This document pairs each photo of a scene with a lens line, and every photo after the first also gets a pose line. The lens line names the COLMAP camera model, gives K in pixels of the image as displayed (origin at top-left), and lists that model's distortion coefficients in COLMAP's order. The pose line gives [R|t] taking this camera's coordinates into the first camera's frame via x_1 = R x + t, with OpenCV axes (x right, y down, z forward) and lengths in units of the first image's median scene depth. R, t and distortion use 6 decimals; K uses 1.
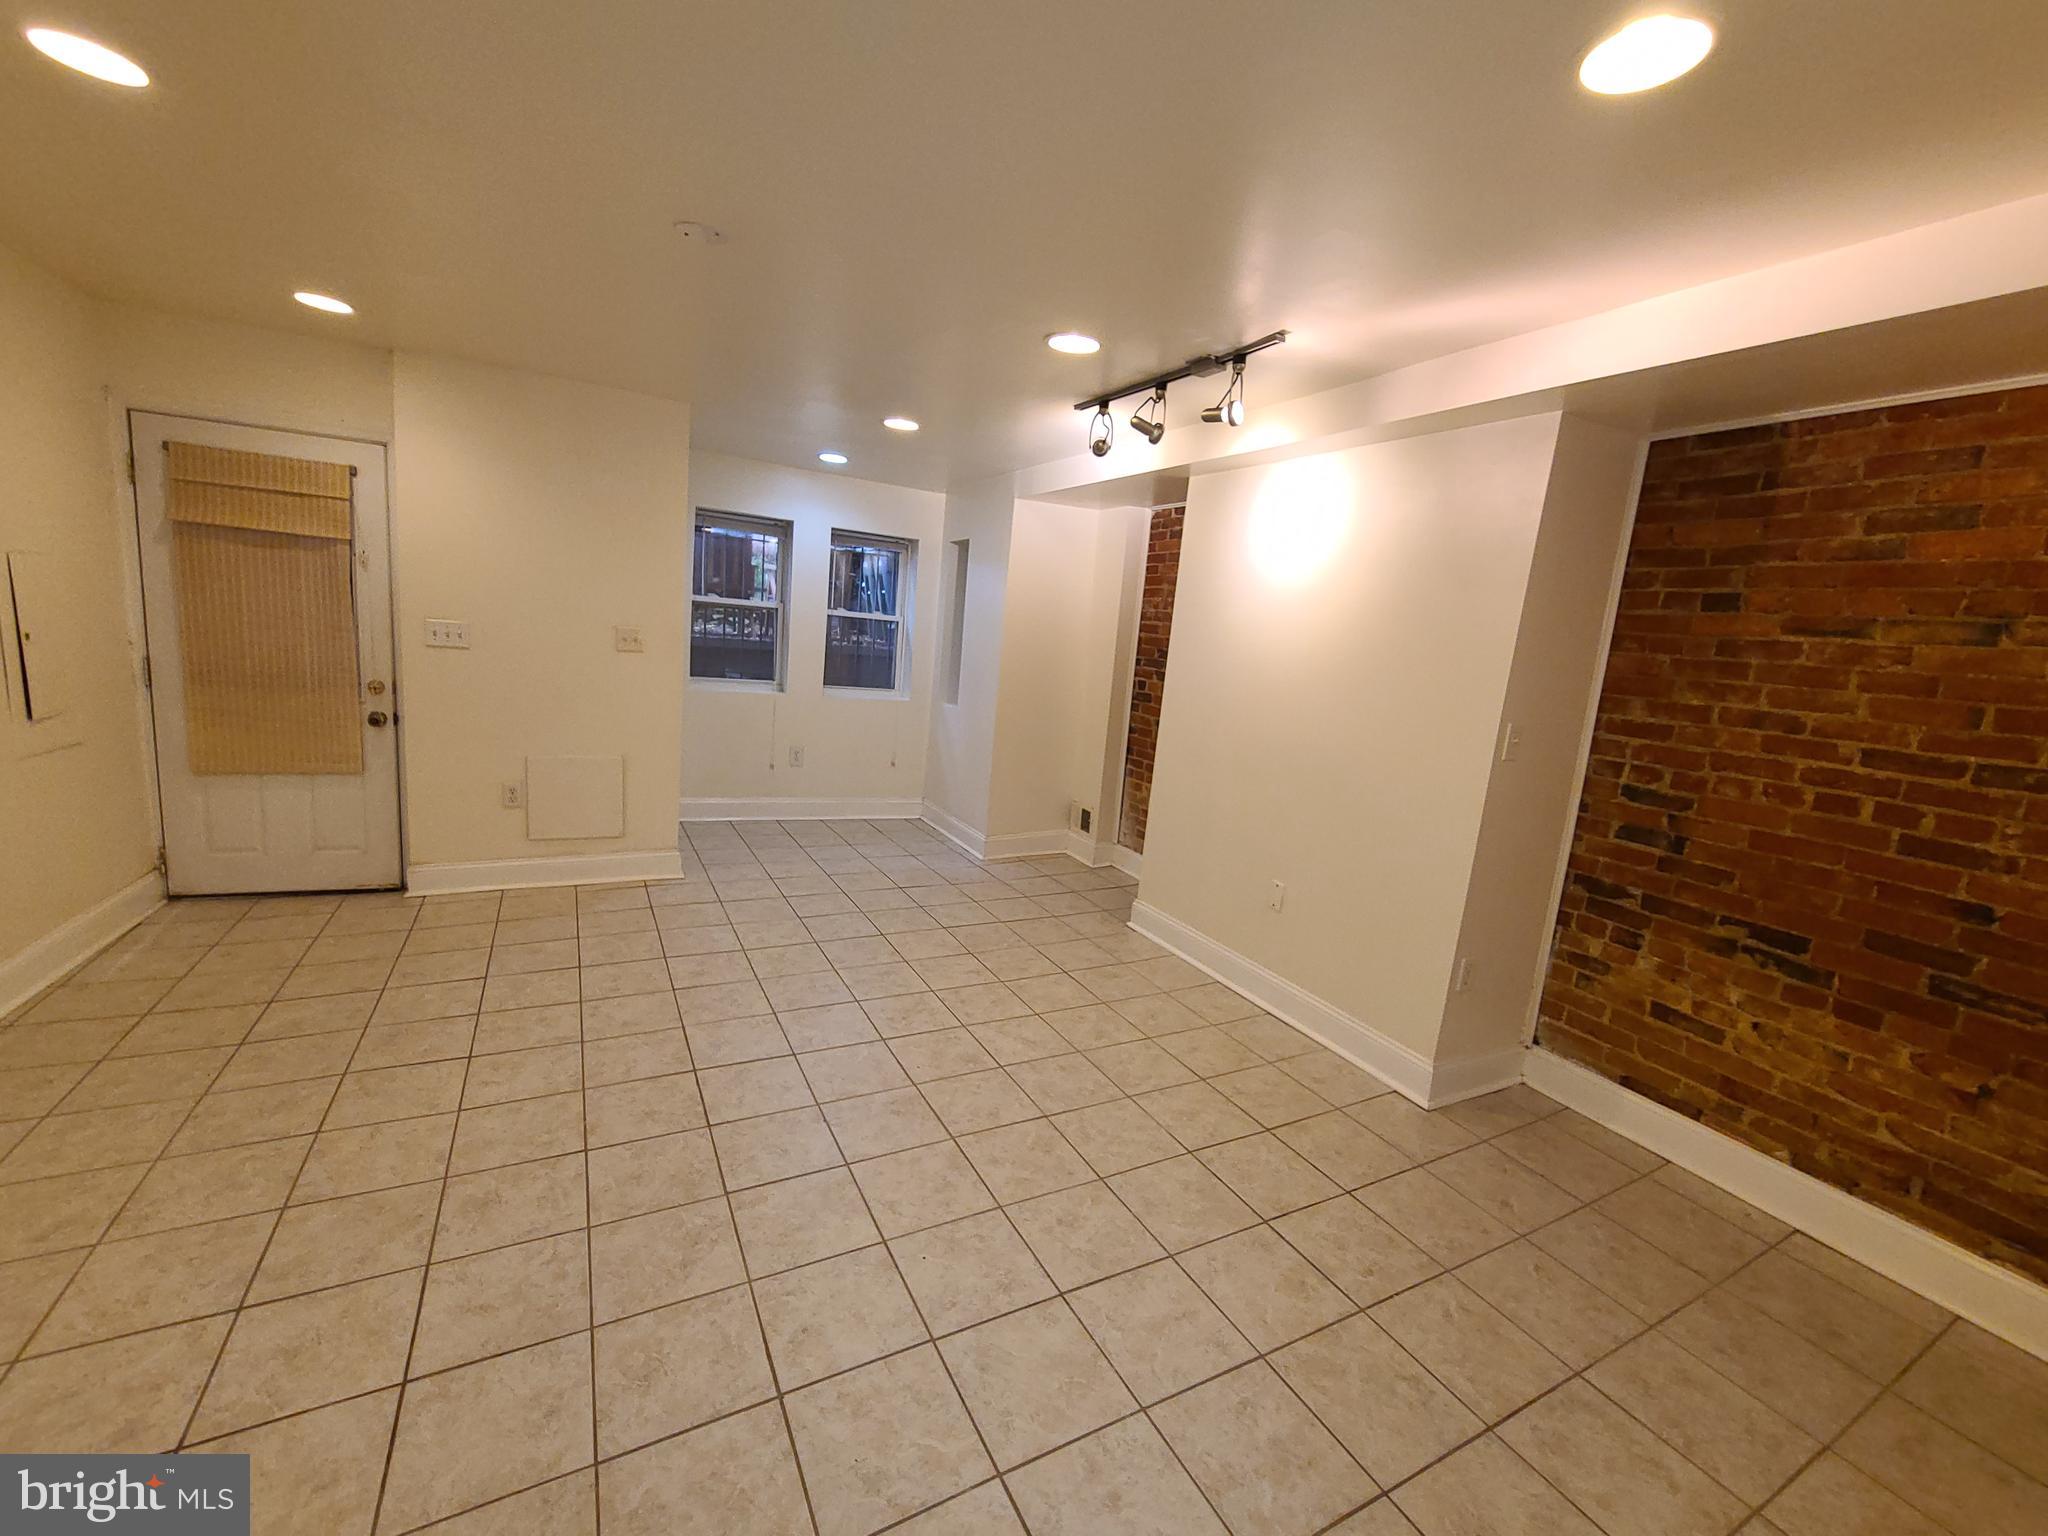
lens RADIAL K [[832.5, 0, 1031.8], [0, 832.5, 776.0], [0, 0, 1]] dist [-0.002899, 0.000105]
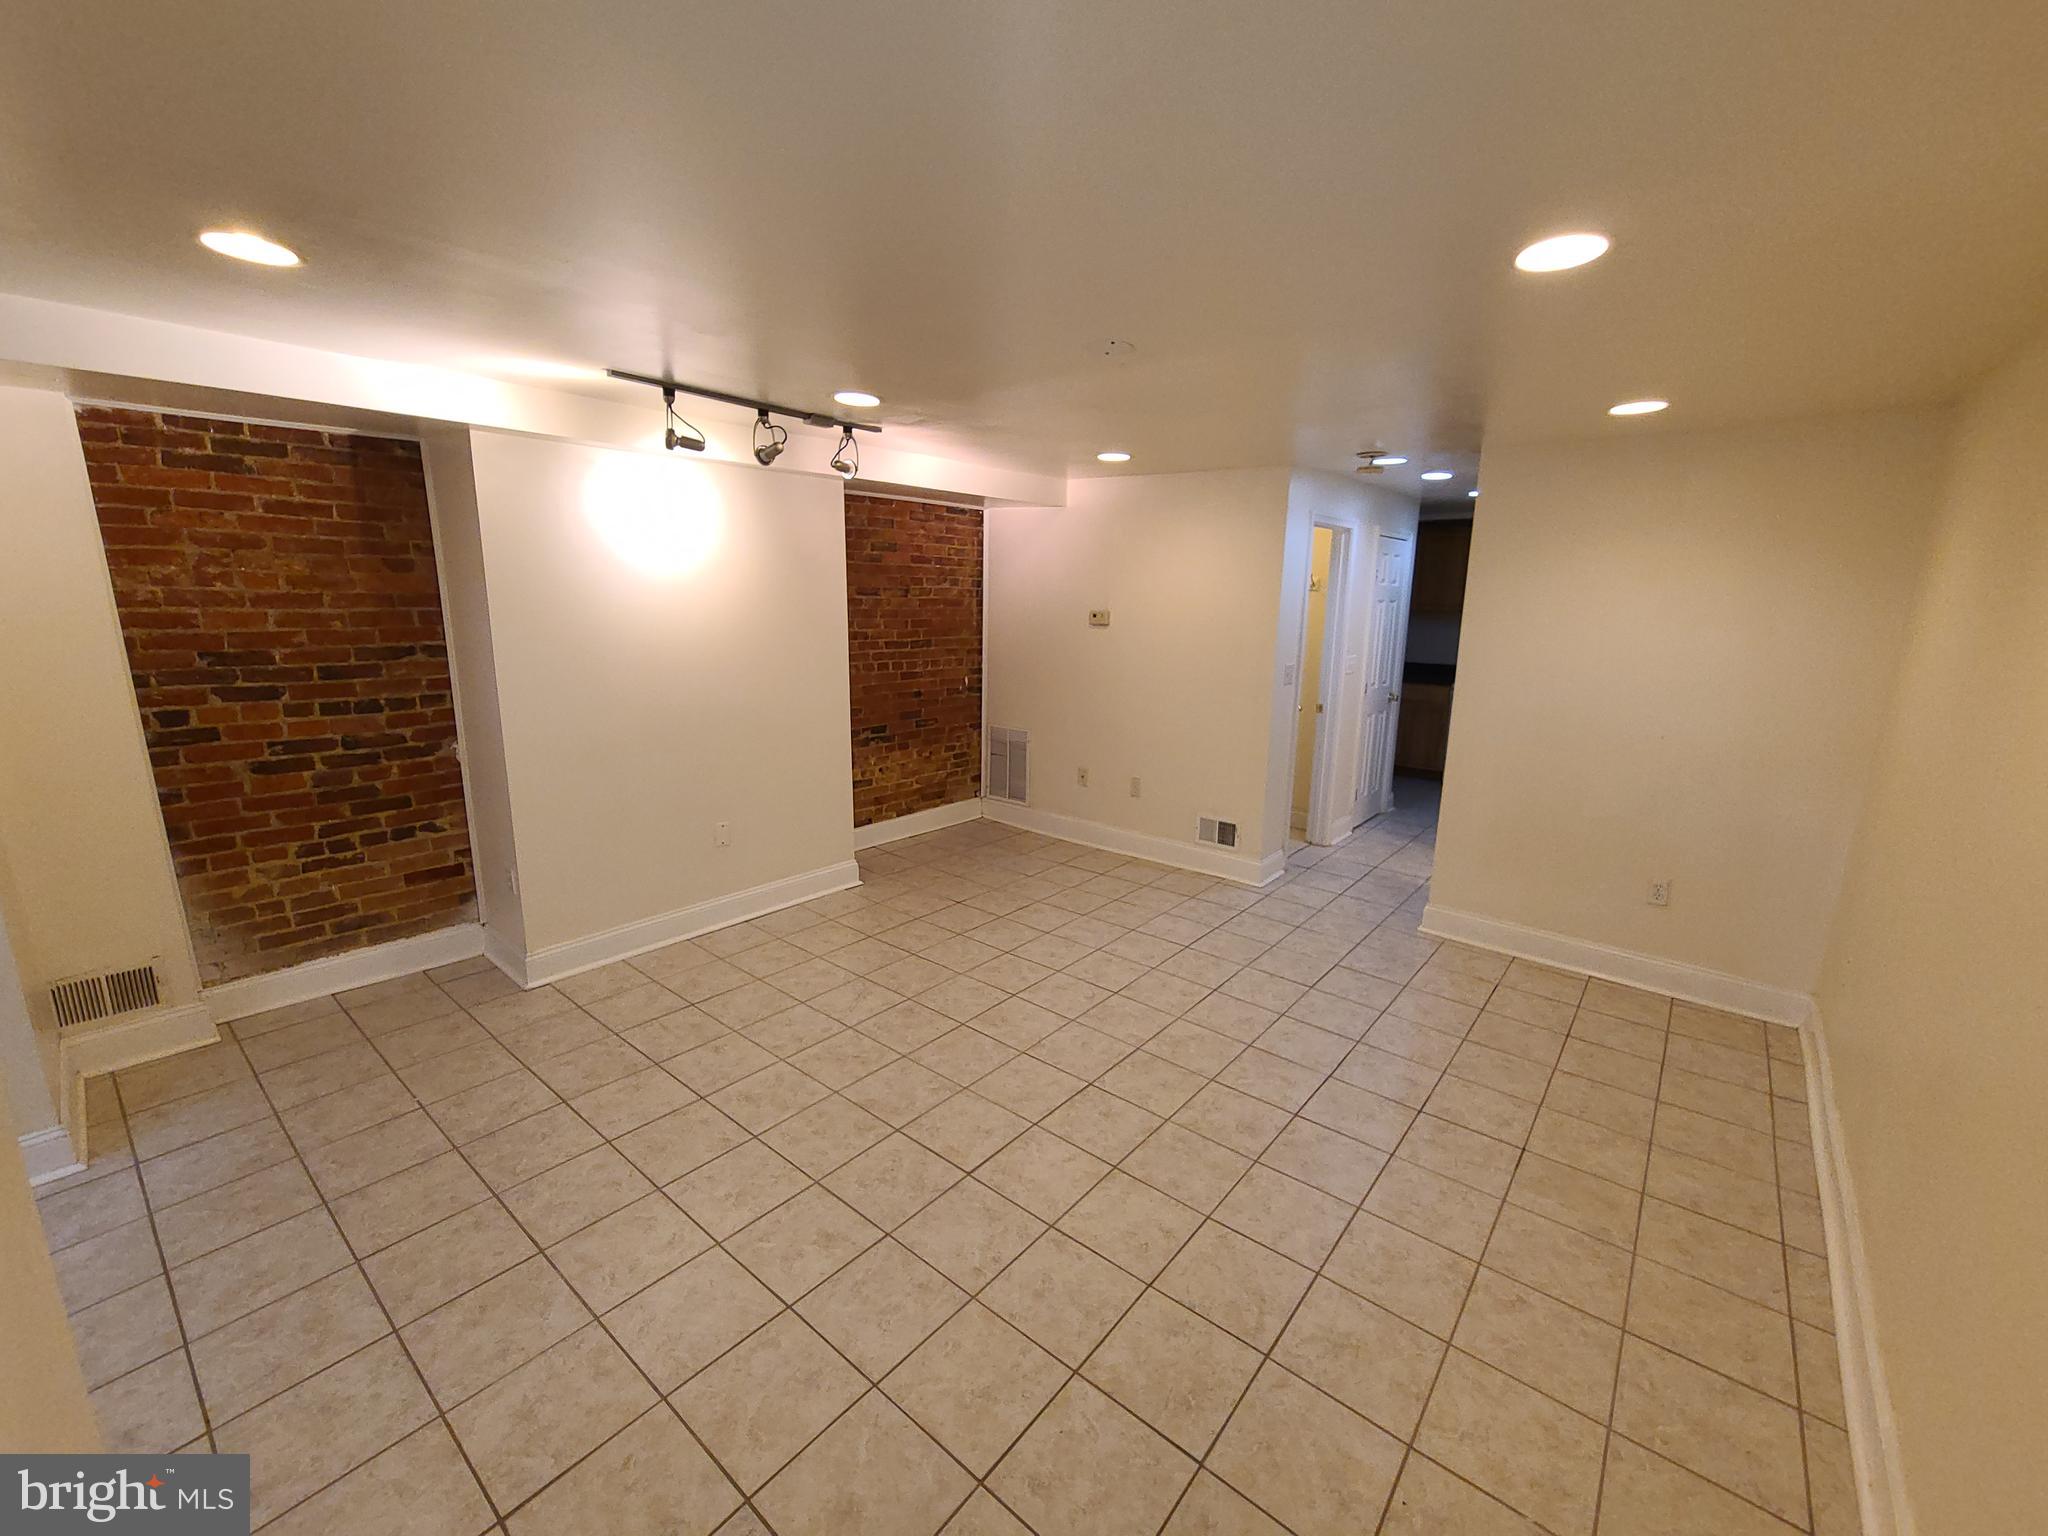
lens RADIAL K [[832.5, 0, 1033.4], [0, 832.5, 765.6], [0, 0, 1]] dist [-0.002899, 0.000105]
pose [[-0.370894, -0.281454, 0.884998, -1.341861], [0.111314, 0.932624, 0.343252, -0.459998], [-0.921980, 0.225823, -0.314575, 1.388599]]
